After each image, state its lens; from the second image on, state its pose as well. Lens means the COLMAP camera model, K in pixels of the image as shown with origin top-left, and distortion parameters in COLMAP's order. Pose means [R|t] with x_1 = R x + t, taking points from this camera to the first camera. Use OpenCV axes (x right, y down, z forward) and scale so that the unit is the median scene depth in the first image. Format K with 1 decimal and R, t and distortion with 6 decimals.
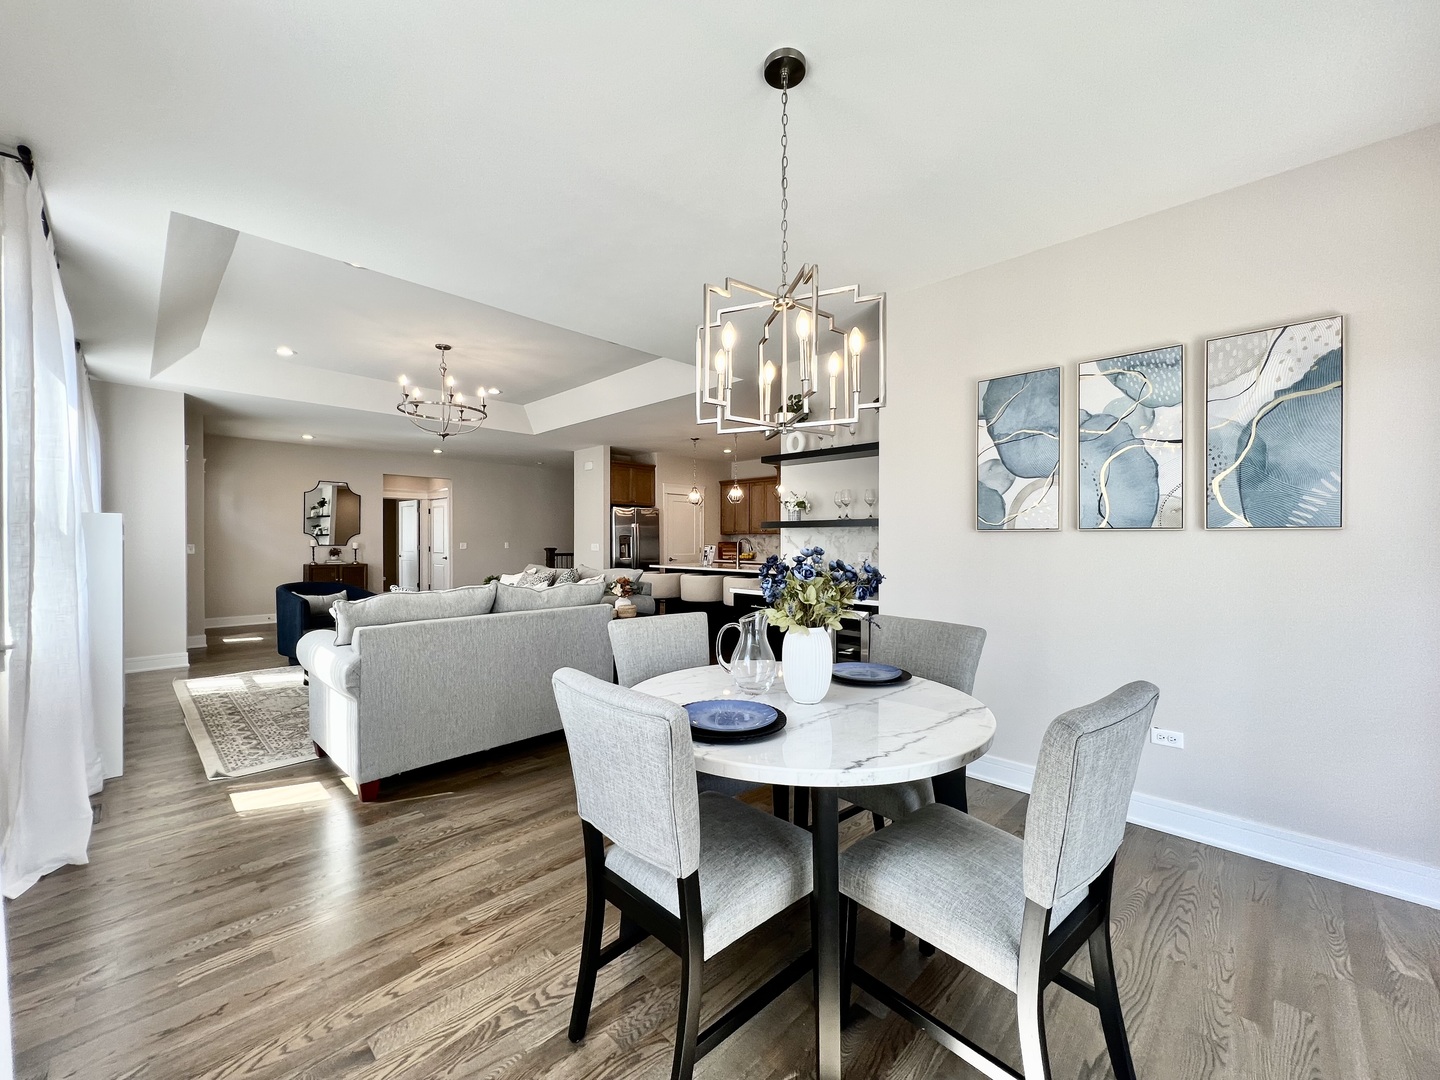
lens RADIAL K [[578.0, 0, 721.9], [0, 578.0, 539.7], [0, 0, 1]] dist [-0.002790, -0.000389]
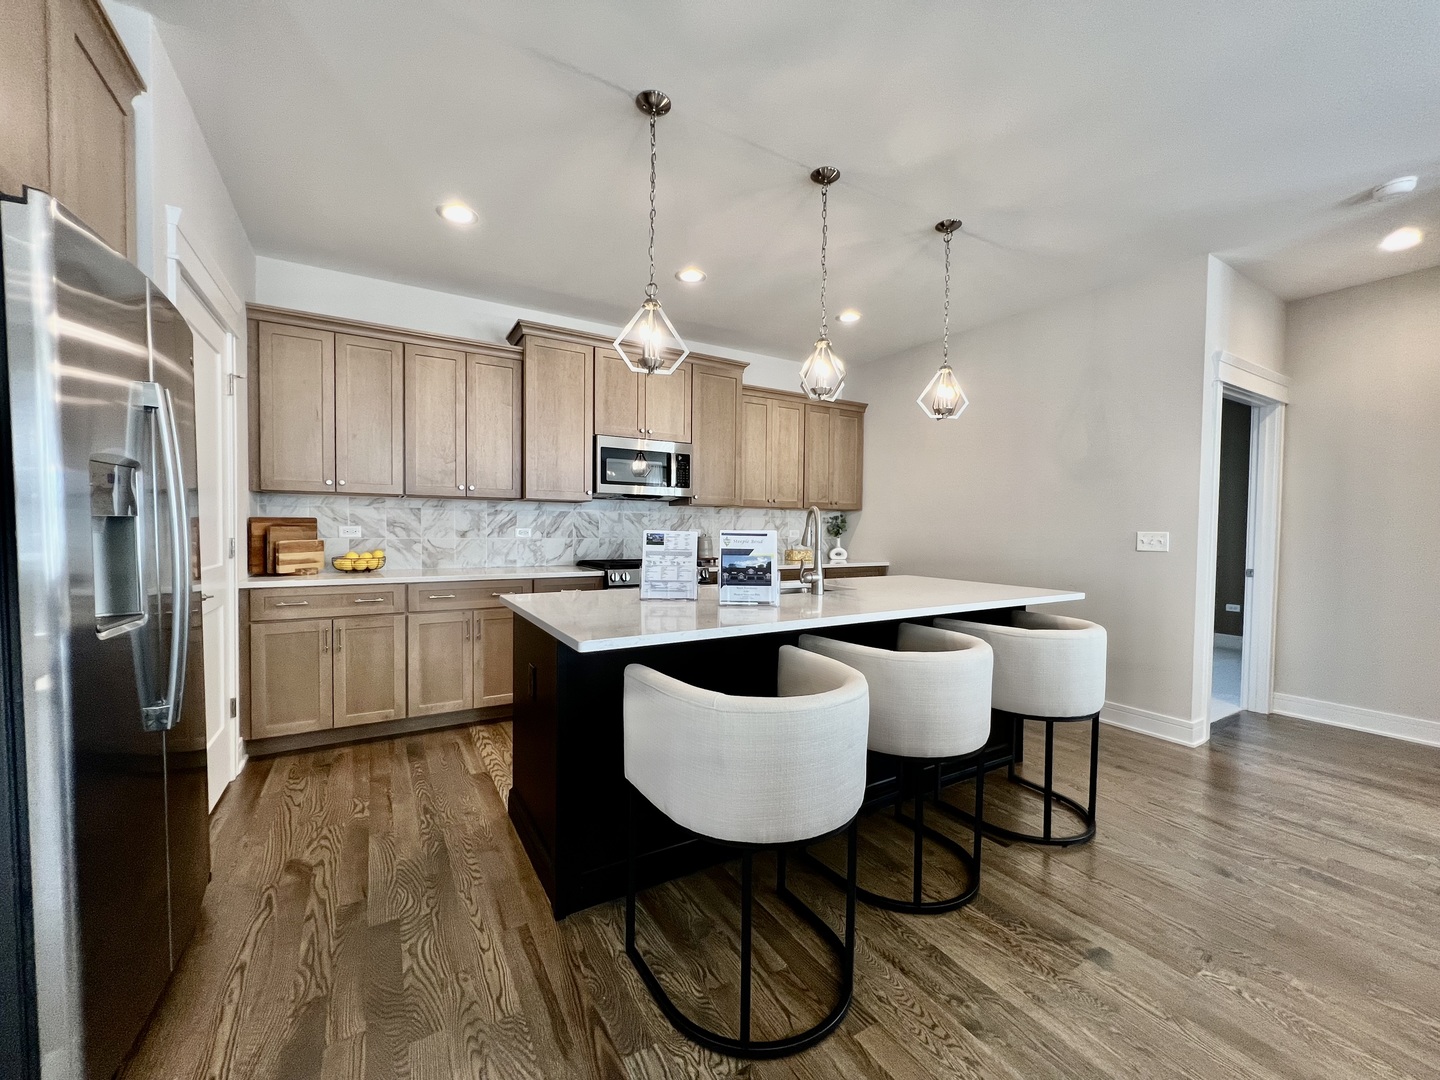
lens RADIAL K [[578.0, 0, 720.5], [0, 578.0, 542.0], [0, 0, 1]] dist [-0.002790, -0.000389]
pose [[0.257622, -0.023642, 0.965956, -0.263934], [-0.010288, 0.999577, 0.027209, 0.007450], [-0.966191, -0.016947, 0.257270, 0.835647]]
